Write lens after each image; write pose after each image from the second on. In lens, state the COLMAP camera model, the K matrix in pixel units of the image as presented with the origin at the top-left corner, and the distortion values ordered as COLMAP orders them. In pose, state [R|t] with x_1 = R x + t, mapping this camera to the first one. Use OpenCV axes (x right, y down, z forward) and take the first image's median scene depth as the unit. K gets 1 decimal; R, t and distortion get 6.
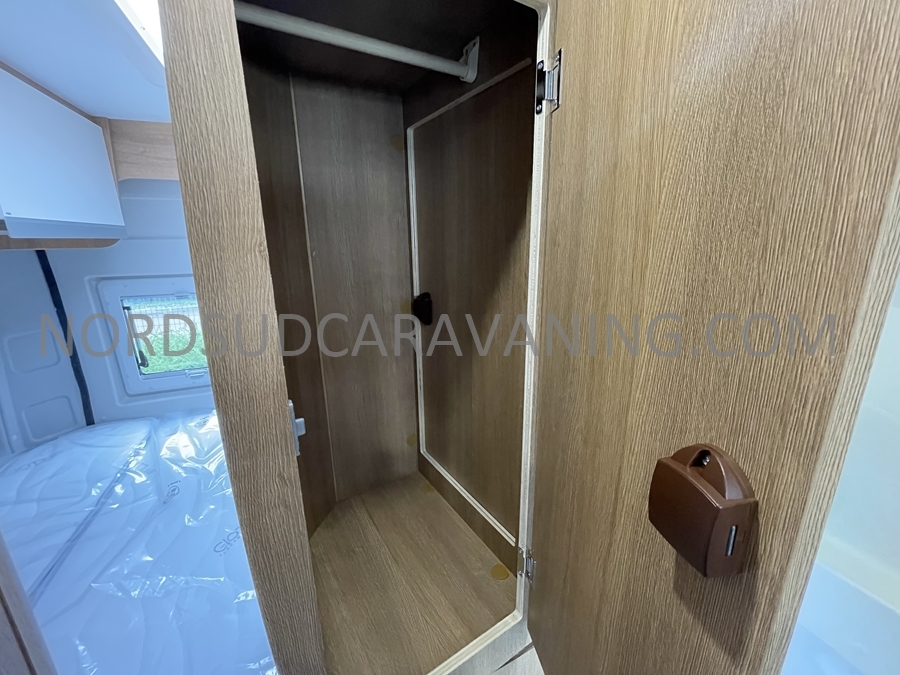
lens RADIAL K [[360.2, 0, 450.0], [0, 360.2, 333.2], [0, 0, 1]] dist [0.008574, -0.005250]
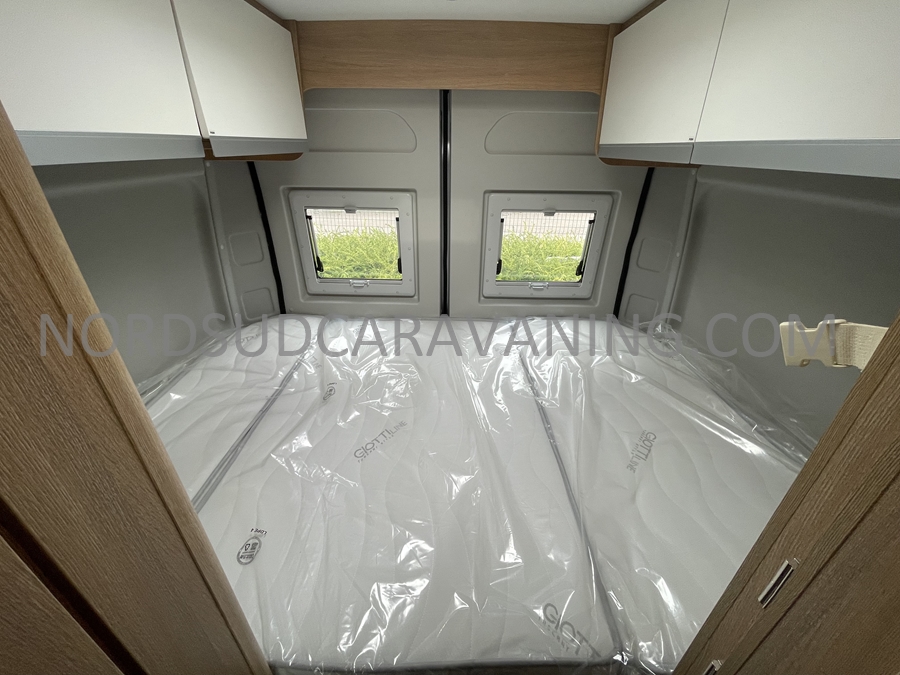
lens RADIAL K [[366.9, 0, 447.7], [0, 366.9, 333.0], [0, 0, 1]] dist [-0.002520, -0.000268]
pose [[0.913531, 0.200236, -0.354071, -0.038983], [-0.119012, 0.963930, 0.238067, -0.056270], [0.388969, -0.175343, 0.904410, 0.100089]]
